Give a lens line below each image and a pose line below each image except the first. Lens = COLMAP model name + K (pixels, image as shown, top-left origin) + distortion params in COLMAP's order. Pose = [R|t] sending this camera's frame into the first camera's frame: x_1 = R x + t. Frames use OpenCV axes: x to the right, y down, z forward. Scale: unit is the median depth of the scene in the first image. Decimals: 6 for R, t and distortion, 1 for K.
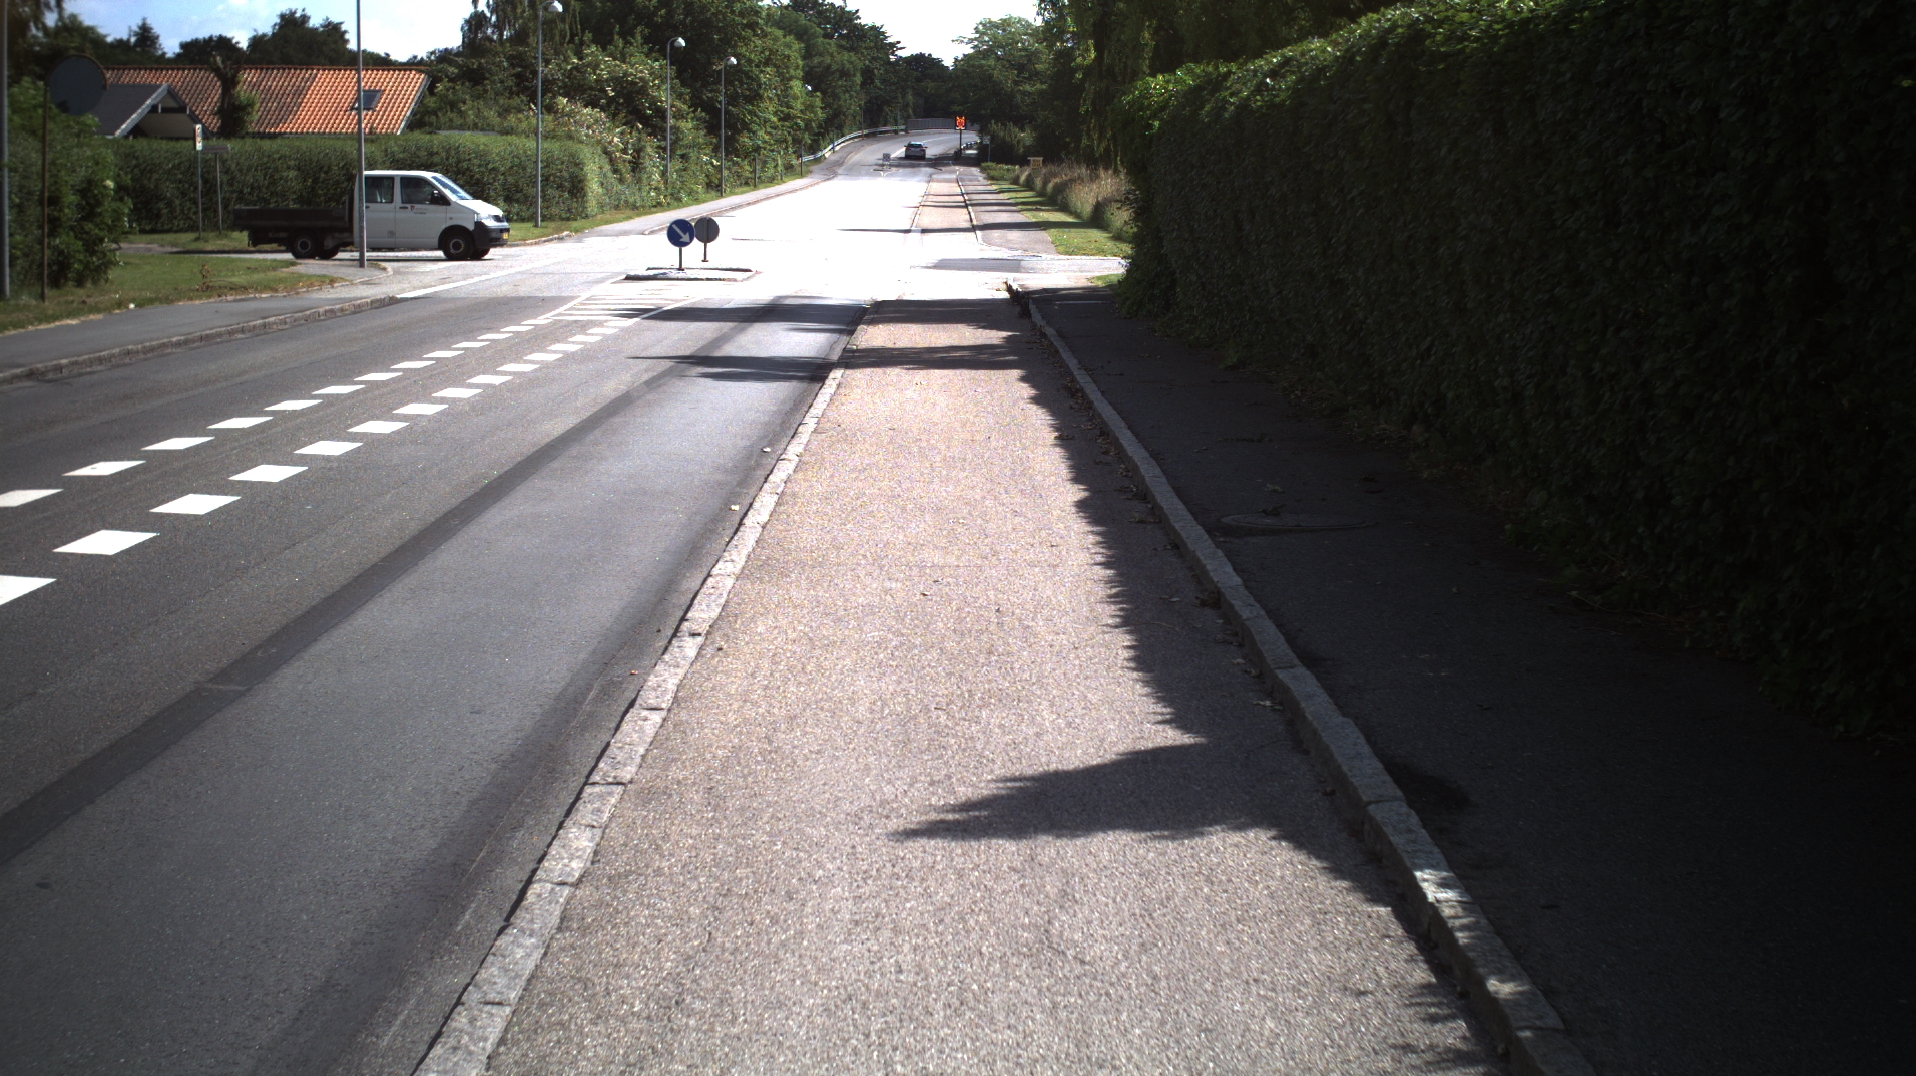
lens RADIAL K [[2899.5, 0, 945.9], [0, 2899.5, 531.7], [0, 0, 1]] dist [-0.206297, 0.000000]
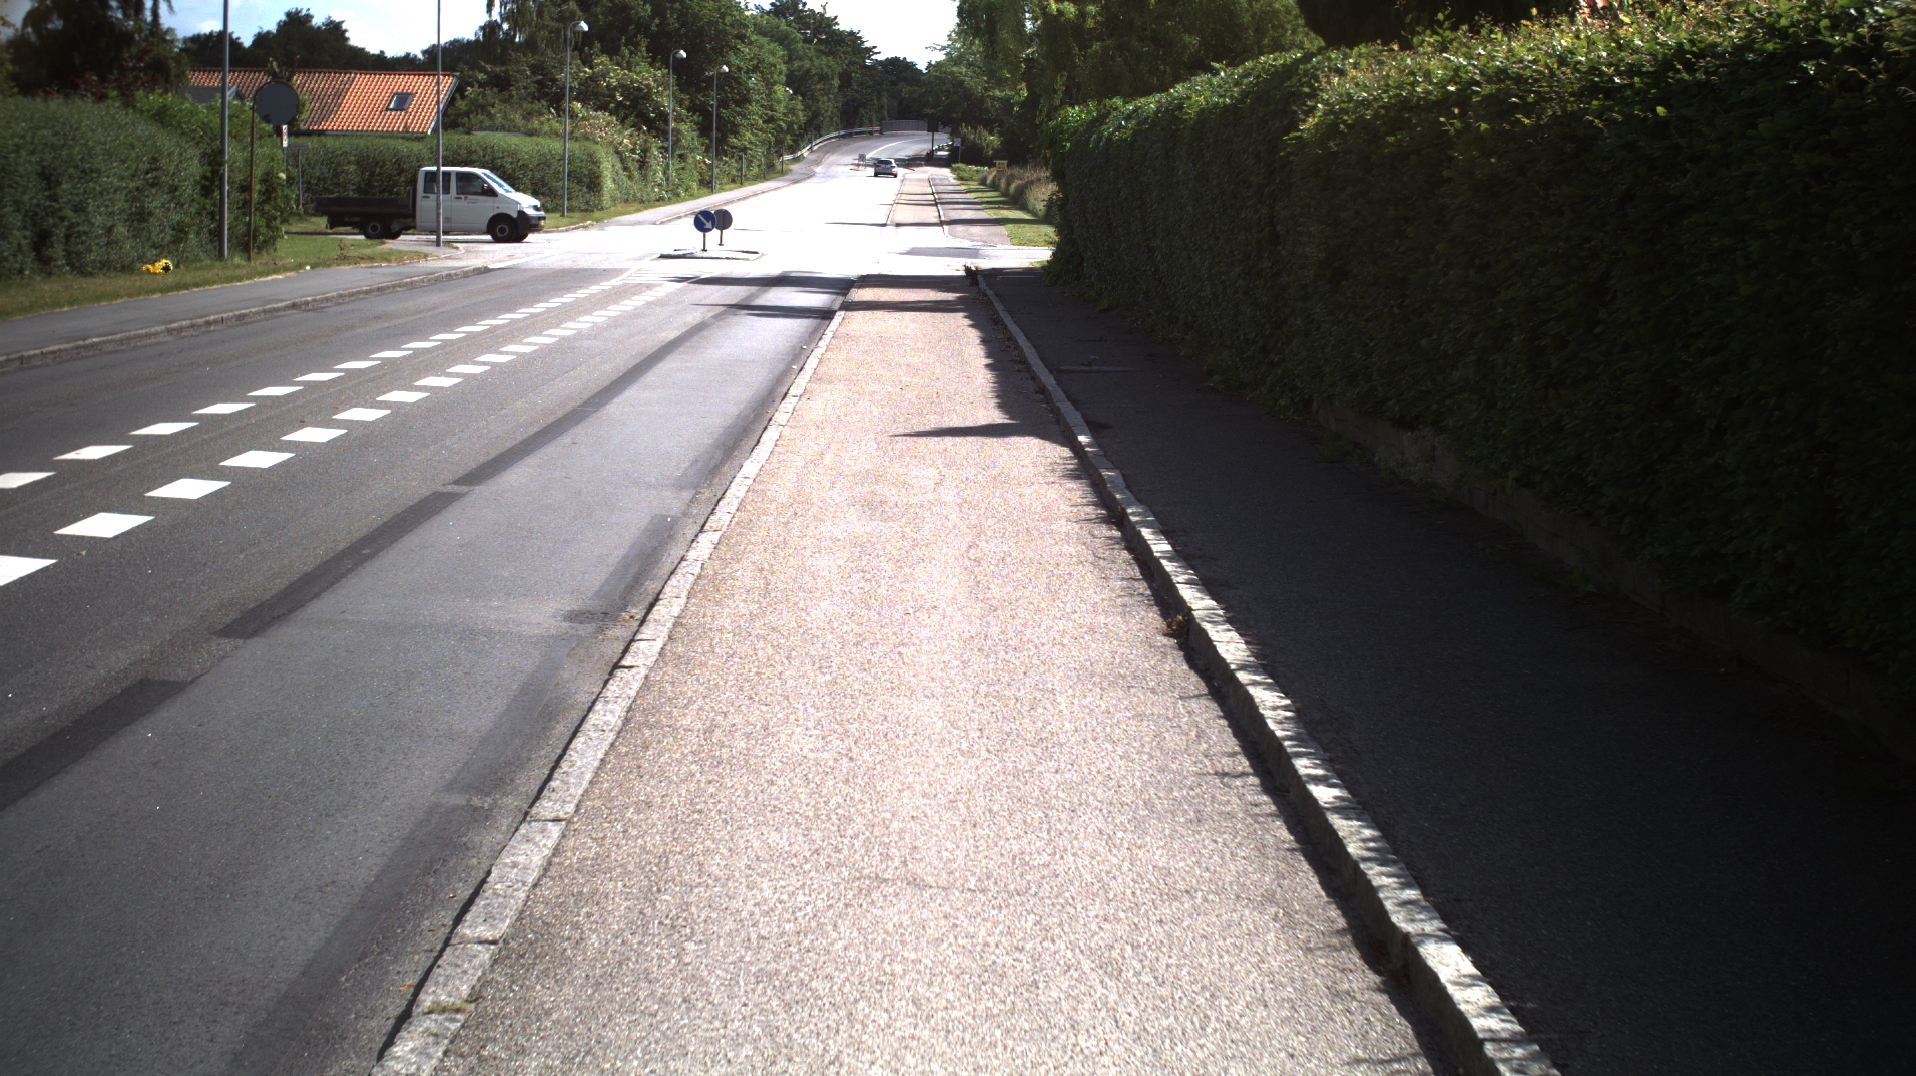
lens RADIAL K [[2899.5, 0, 966.2], [0, 2899.5, 539.9], [0, 0, 1]] dist [-0.206297, 0.000000]
pose [[0.999771, 0.011692, 0.017922, 0.000892], [-0.011747, 0.999927, 0.002921, 0.038776], [-0.017886, -0.003131, 0.999835, -0.331356]]
